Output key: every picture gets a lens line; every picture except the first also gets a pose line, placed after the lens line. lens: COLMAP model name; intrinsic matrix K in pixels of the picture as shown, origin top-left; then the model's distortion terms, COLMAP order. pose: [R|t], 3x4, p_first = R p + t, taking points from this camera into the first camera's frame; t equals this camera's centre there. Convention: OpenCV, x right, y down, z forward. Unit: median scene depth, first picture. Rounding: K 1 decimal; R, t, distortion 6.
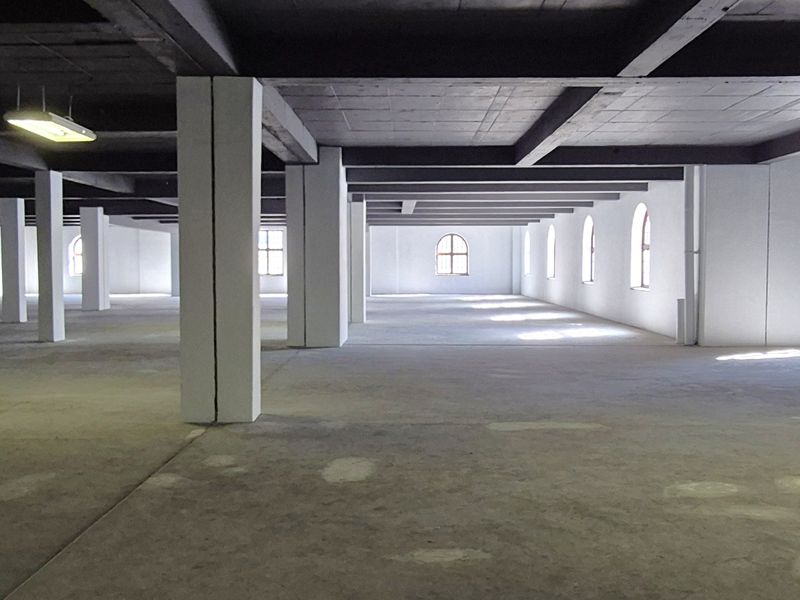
lens RADIAL K [[871.7, 0, 399.0], [0, 871.7, 306.3], [0, 0, 1]] dist [-0.005327, 0.016058]
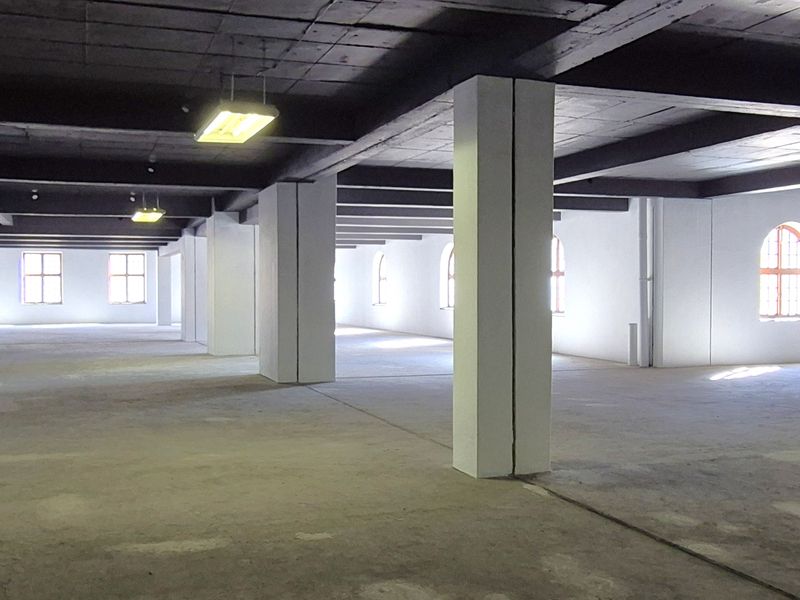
lens RADIAL K [[871.7, 0, 399.0], [0, 871.7, 306.3], [0, 0, 1]] dist [-0.005327, 0.016058]
pose [[0.937558, -0.009241, 0.347707, -0.310541], [0.019474, 0.999474, -0.025946, -0.007278], [-0.347284, 0.031097, 0.937244, 0.111375]]
